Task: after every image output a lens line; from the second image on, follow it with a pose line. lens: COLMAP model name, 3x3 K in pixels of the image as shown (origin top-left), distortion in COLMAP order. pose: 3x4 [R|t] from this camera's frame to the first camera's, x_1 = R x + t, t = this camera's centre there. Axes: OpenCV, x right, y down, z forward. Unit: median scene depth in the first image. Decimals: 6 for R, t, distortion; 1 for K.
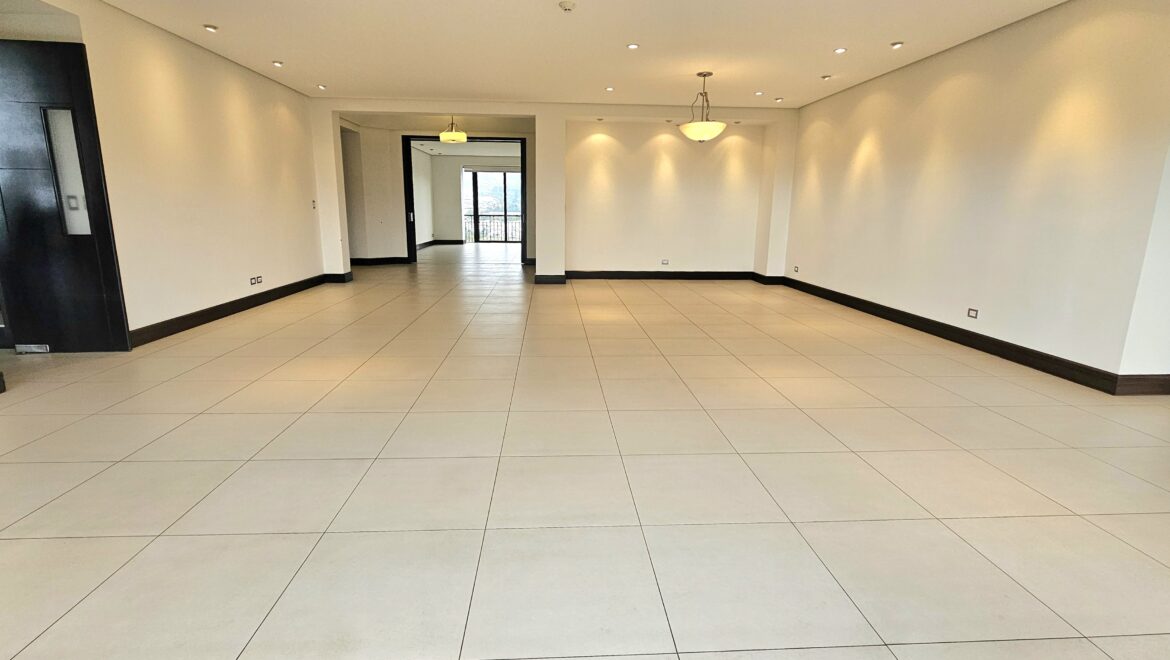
lens RADIAL K [[518.2, 0, 581.5], [0, 518.2, 331.2], [0, 0, 1]] dist [0.025893, -0.000220]
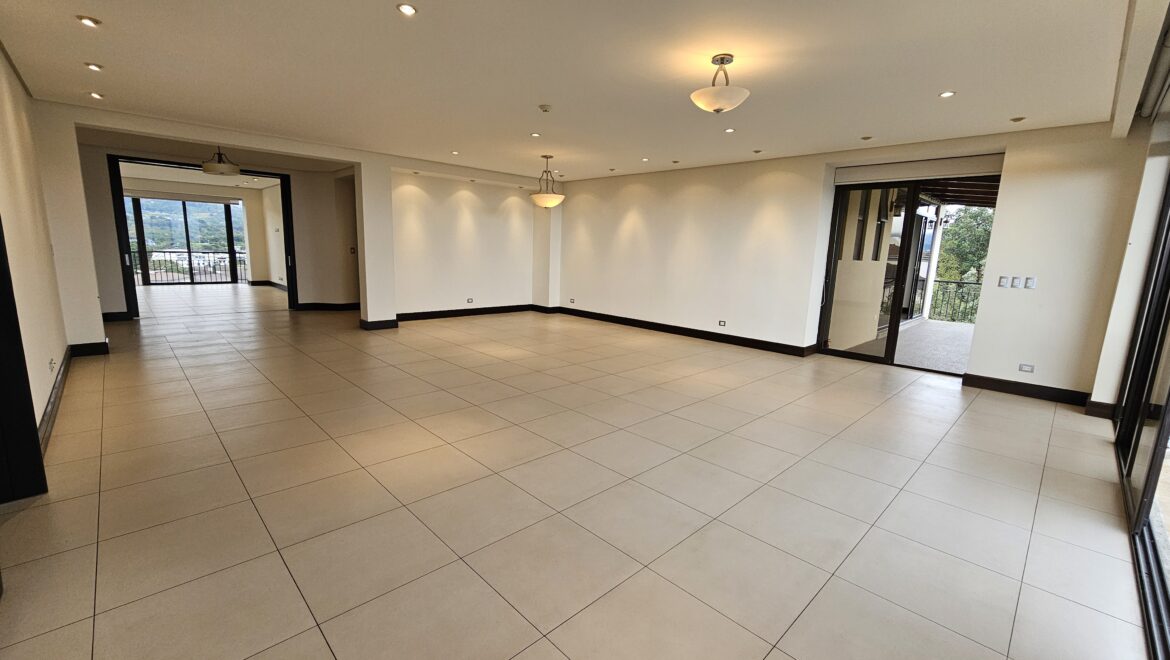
lens RADIAL K [[477.1, 0, 579.3], [0, 477.1, 326.3], [0, 0, 1]] dist [-0.001528, 0.000101]
pose [[0.764687, -0.085950, 0.638644, -0.358418], [0.124593, 0.992084, -0.015666, -0.033293], [-0.632243, 0.091550, 0.769343, 0.055202]]
